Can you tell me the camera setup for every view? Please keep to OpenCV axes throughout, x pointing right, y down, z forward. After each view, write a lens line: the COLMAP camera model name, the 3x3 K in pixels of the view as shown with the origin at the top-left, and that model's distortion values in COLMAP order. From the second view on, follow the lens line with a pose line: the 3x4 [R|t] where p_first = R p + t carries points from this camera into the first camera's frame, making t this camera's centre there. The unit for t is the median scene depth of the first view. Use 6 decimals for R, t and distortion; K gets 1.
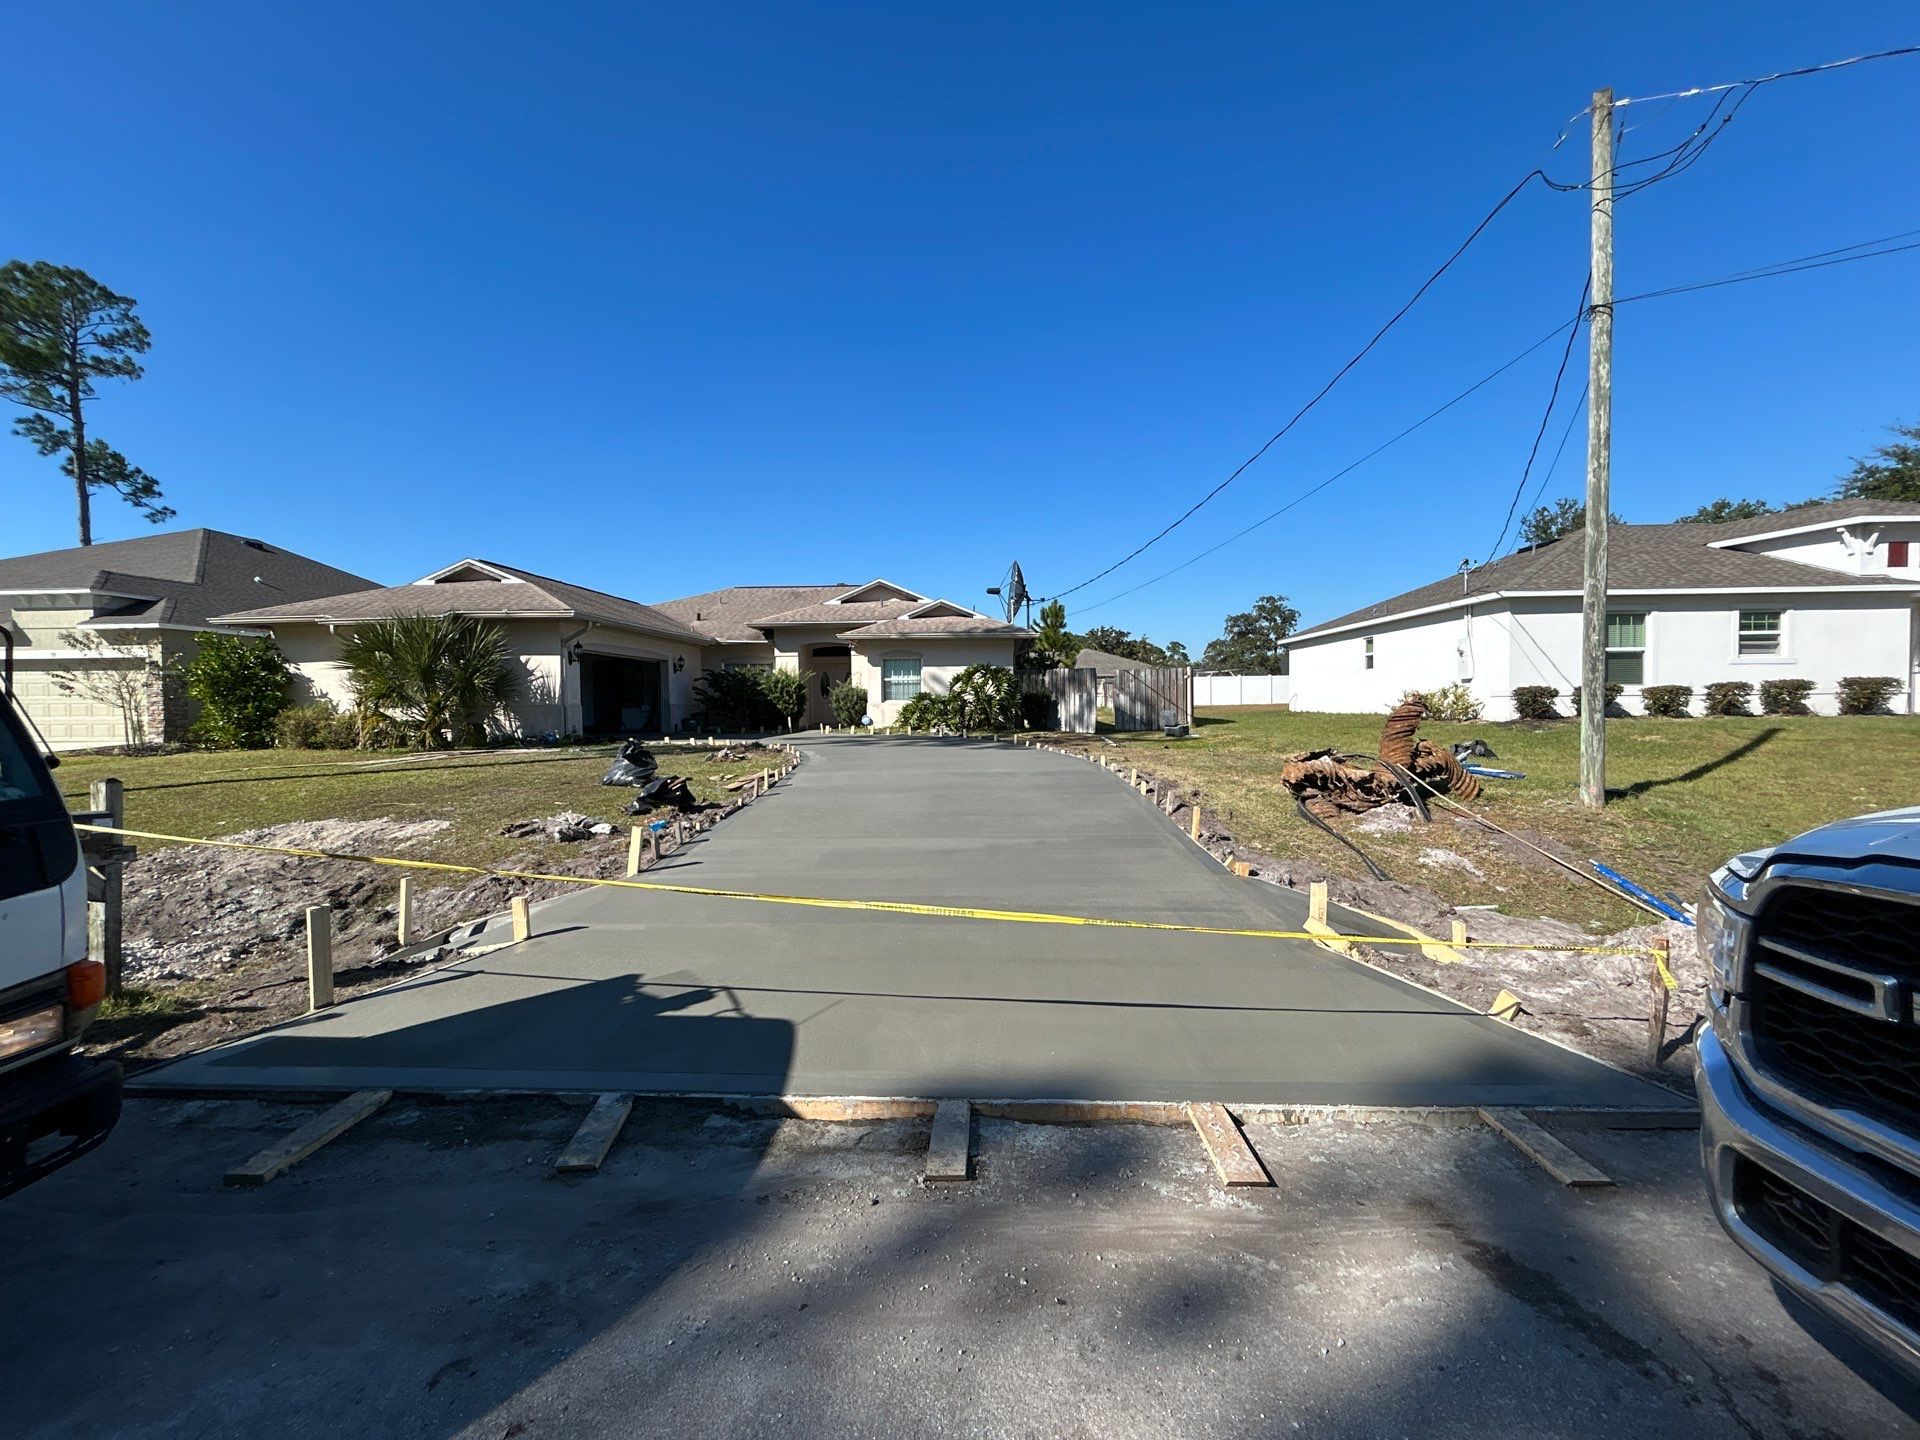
lens RADIAL K [[778.6, 0, 960.0], [0, 778.6, 720.0], [0, 0, 1]] dist [-0.002732, 0.000069]
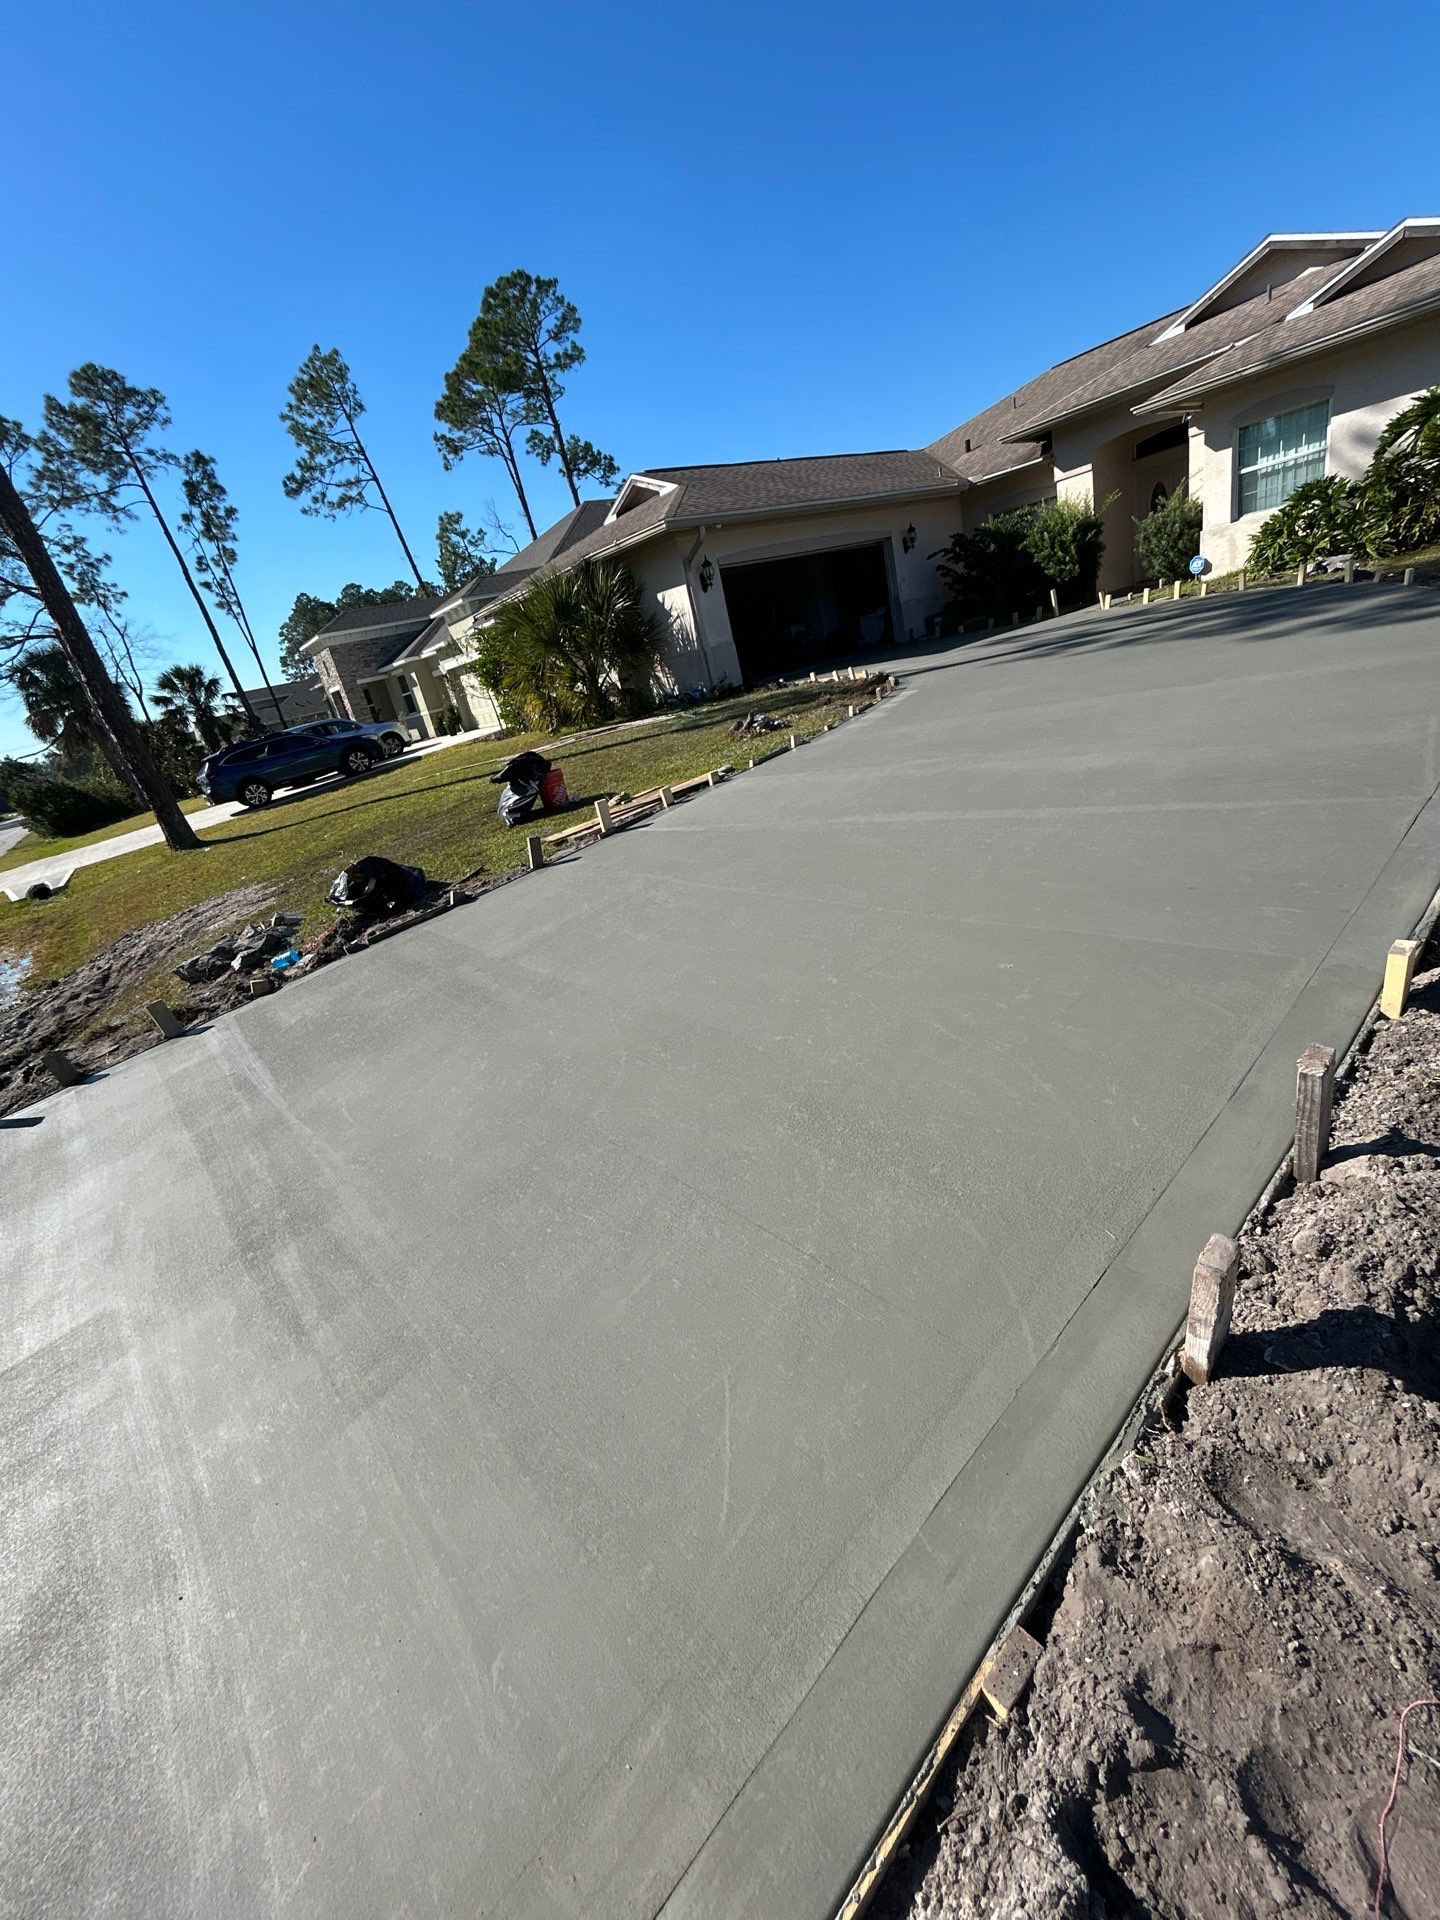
lens RADIAL K [[763.2, 0, 720.0], [0, 763.2, 960.0], [0, 0, 1]] dist [0.000551, 0.000139]
pose [[0.654338, 0.157749, -0.739566, 0.107978], [0.194152, 0.910170, 0.365917, -0.008789], [0.730854, -0.383022, 0.564931, 0.322812]]
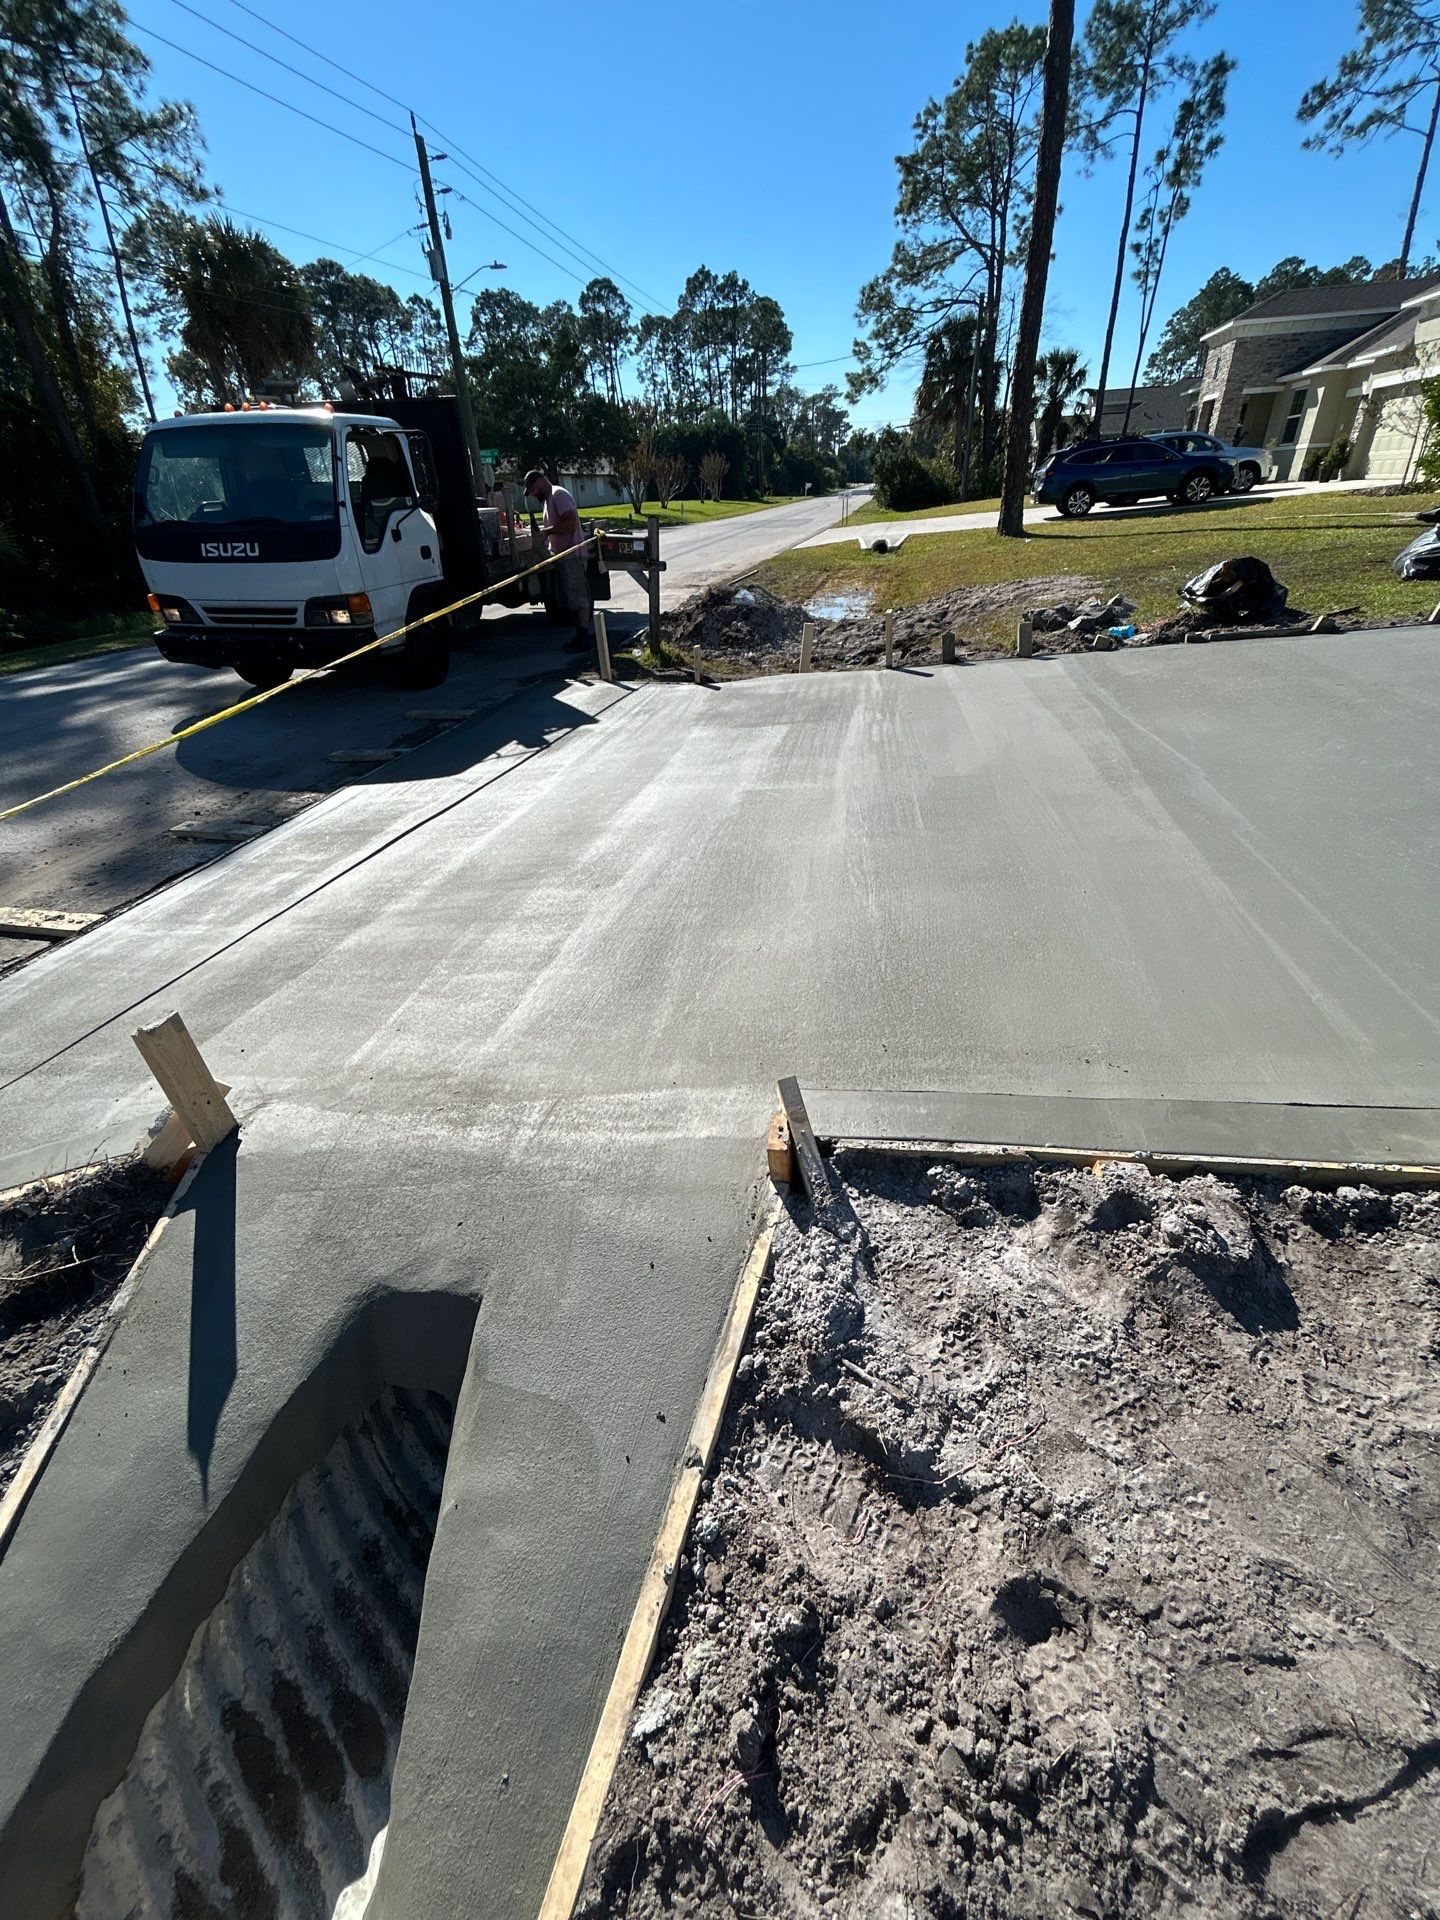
lens RADIAL K [[773.8, 0, 713.2], [0, 773.8, 961.5], [0, 0, 1]] dist [-0.001806, -0.000560]
pose [[-0.171763, 0.523379, -0.834609, 0.143627], [0.031620, 0.849692, 0.526330, 0.004246], [0.984631, 0.064014, -0.162495, 0.272879]]
